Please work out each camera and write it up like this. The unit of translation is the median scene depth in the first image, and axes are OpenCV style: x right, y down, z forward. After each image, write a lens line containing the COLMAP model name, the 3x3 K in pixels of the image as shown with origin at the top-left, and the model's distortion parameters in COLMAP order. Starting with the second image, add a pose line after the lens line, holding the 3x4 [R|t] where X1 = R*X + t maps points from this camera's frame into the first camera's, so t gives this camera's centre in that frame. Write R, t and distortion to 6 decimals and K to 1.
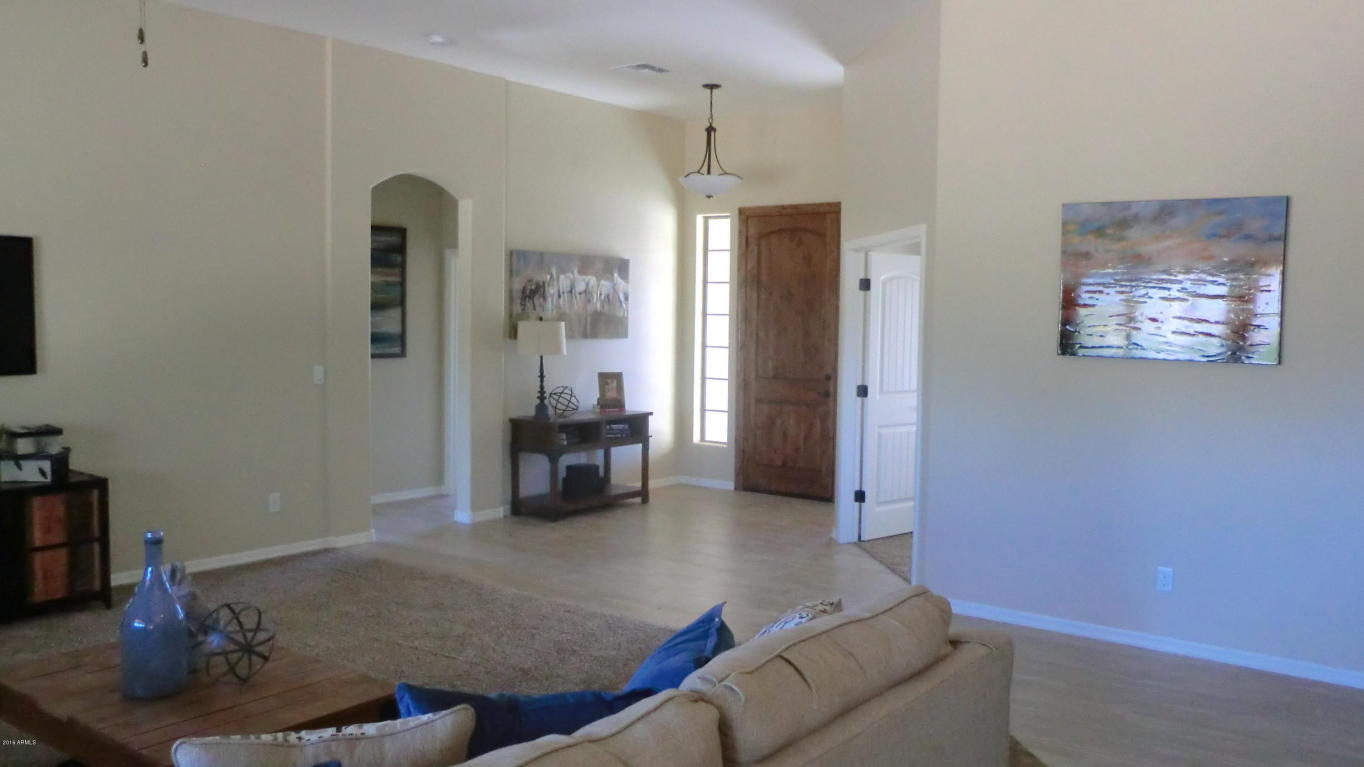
lens RADIAL K [[1114.5, 0, 684.7], [0, 1114.5, 383.3], [0, 0, 1]] dist [-0.085097, 0.096750]
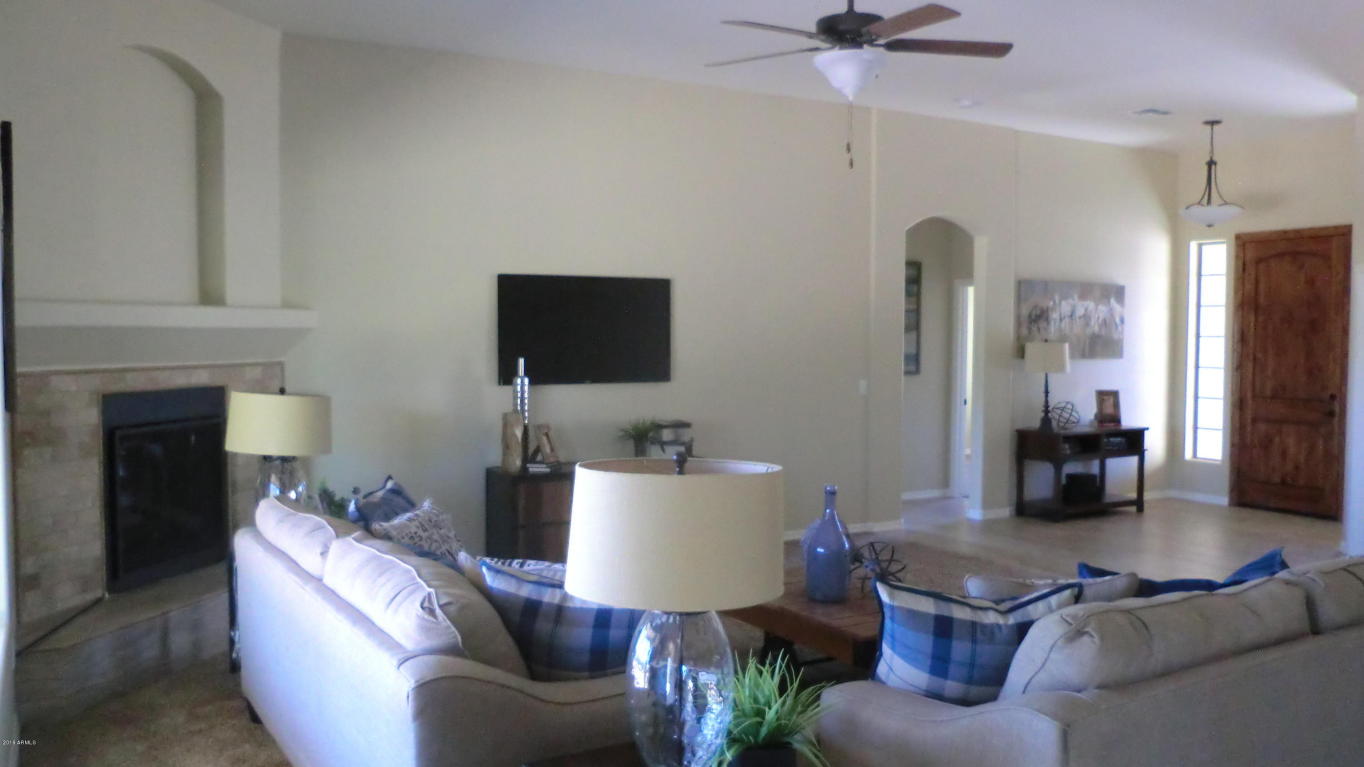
lens RADIAL K [[1114.5, 0, 682.6], [0, 1114.5, 381.2], [0, 0, 1]] dist [-0.085097, 0.096750]
pose [[0.924552, 0.008659, -0.380958, -0.041658], [-0.018100, 0.999611, -0.021207, 0.012414], [0.380626, 0.026503, 0.924349, -0.157721]]
